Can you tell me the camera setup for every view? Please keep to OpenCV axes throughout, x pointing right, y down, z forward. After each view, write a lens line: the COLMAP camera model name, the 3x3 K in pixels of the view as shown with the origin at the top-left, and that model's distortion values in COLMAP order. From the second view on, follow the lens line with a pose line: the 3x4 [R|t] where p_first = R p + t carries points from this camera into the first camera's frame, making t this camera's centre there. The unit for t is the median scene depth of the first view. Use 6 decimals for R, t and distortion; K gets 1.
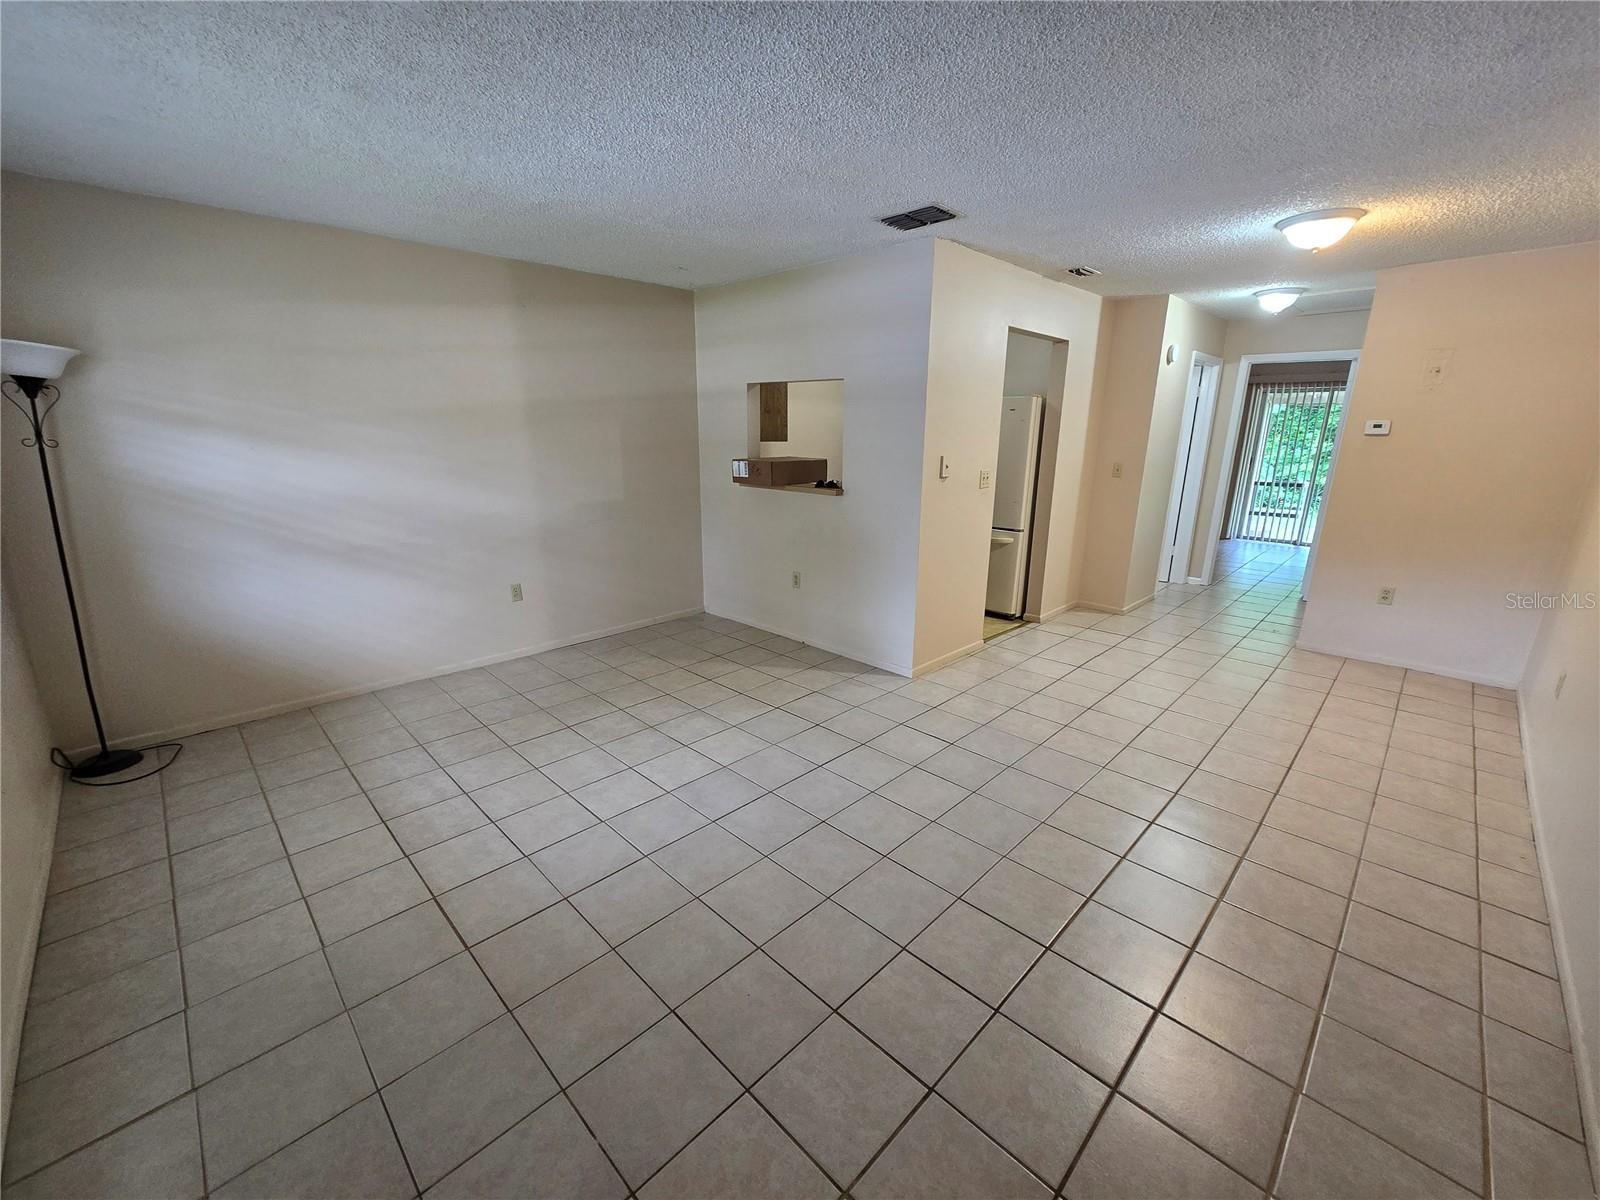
lens RADIAL K [[657.1, 0, 803.2], [0, 657.1, 607.0], [0, 0, 1]] dist [0.001203, 0.000425]
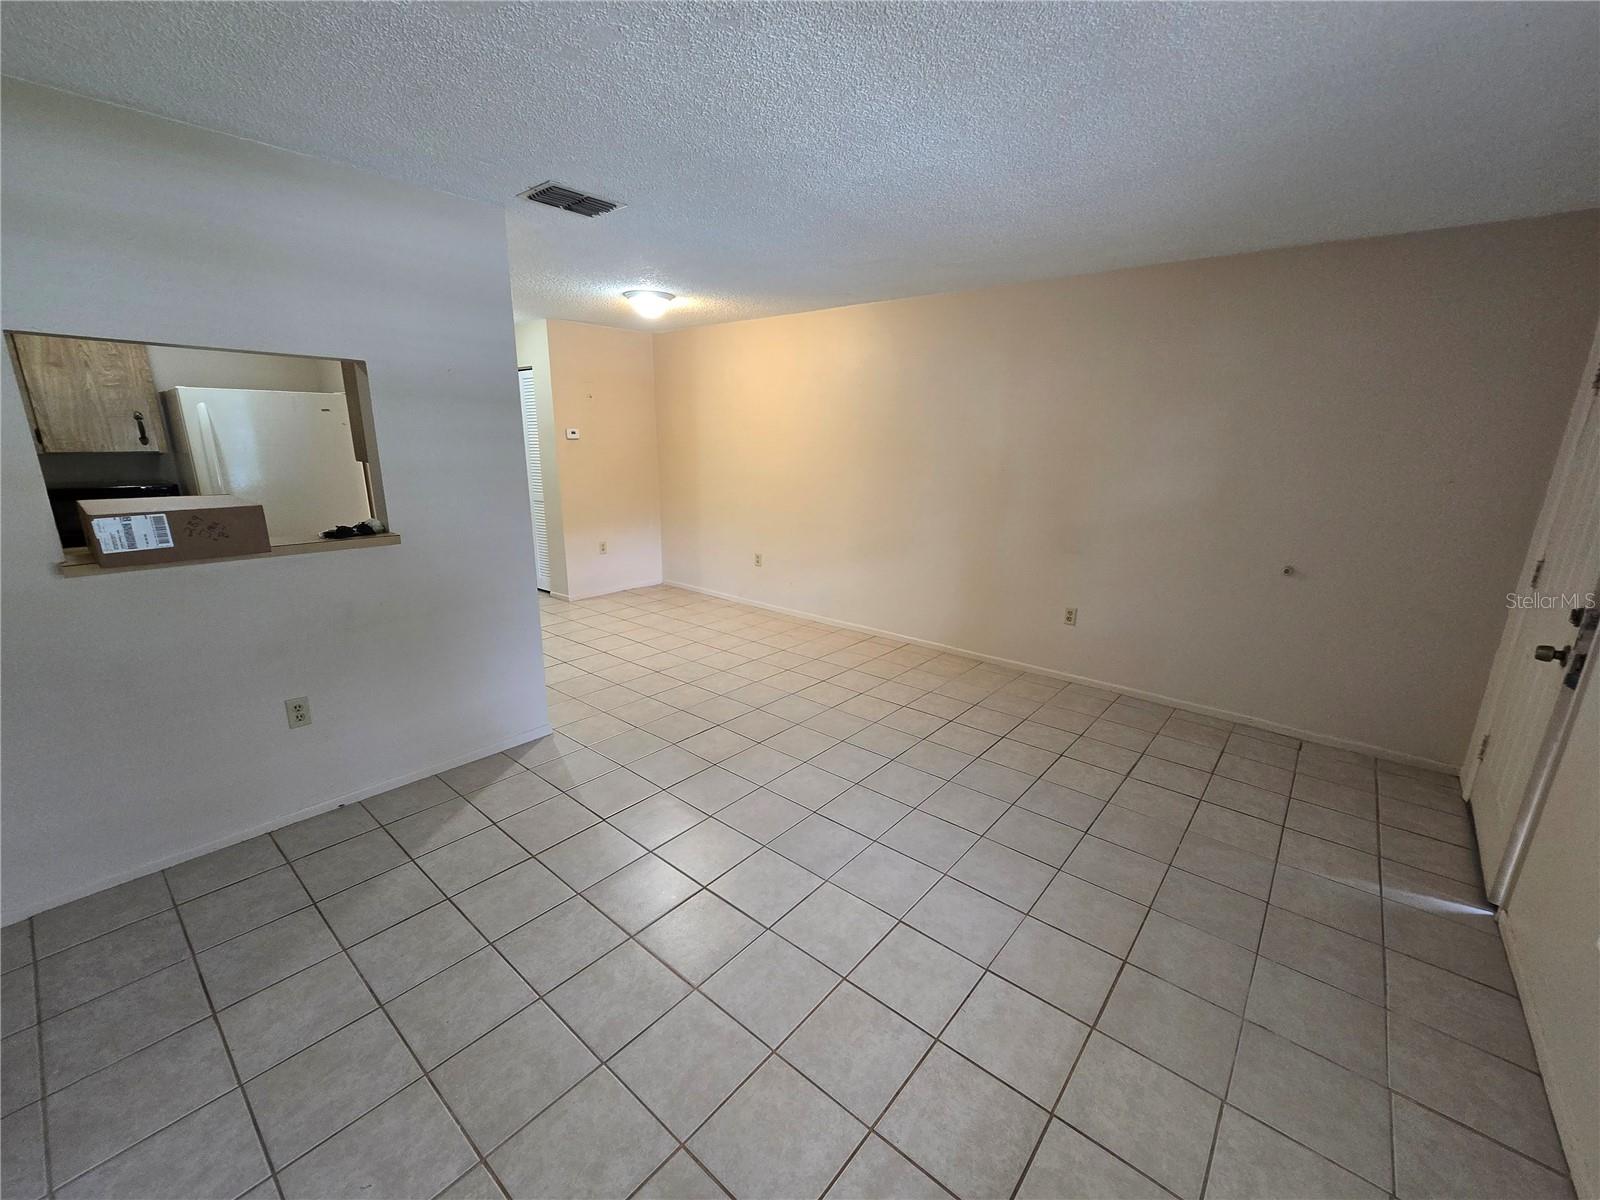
lens RADIAL K [[652.6, 0, 802.6], [0, 652.6, 610.7], [0, 0, 1]] dist [0.012948, 0.000017]
pose [[-0.086454, -0.264797, 0.960421, -0.800125], [0.246169, 0.928459, 0.278144, -0.244795], [-0.965363, 0.260473, -0.015084, 0.830850]]
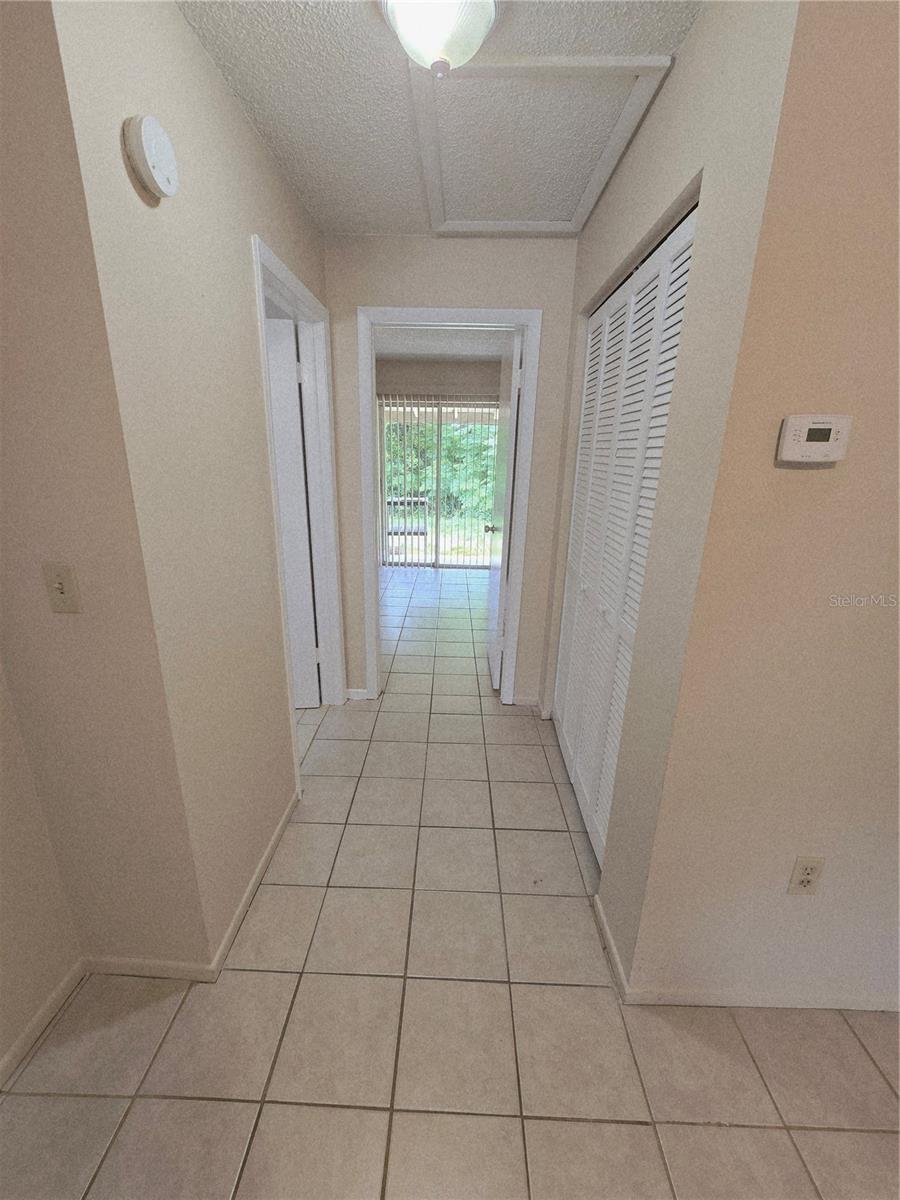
lens RADIAL K [[489.5, 0, 450.0], [0, 489.5, 600.0], [0, 0, 1]] dist [0.012948, 0.000017]
pose [[0.727400, -0.194319, 0.658125, 0.761277], [0.168145, 0.980303, 0.103601, -0.325689], [-0.665294, 0.035301, 0.745747, 1.219968]]
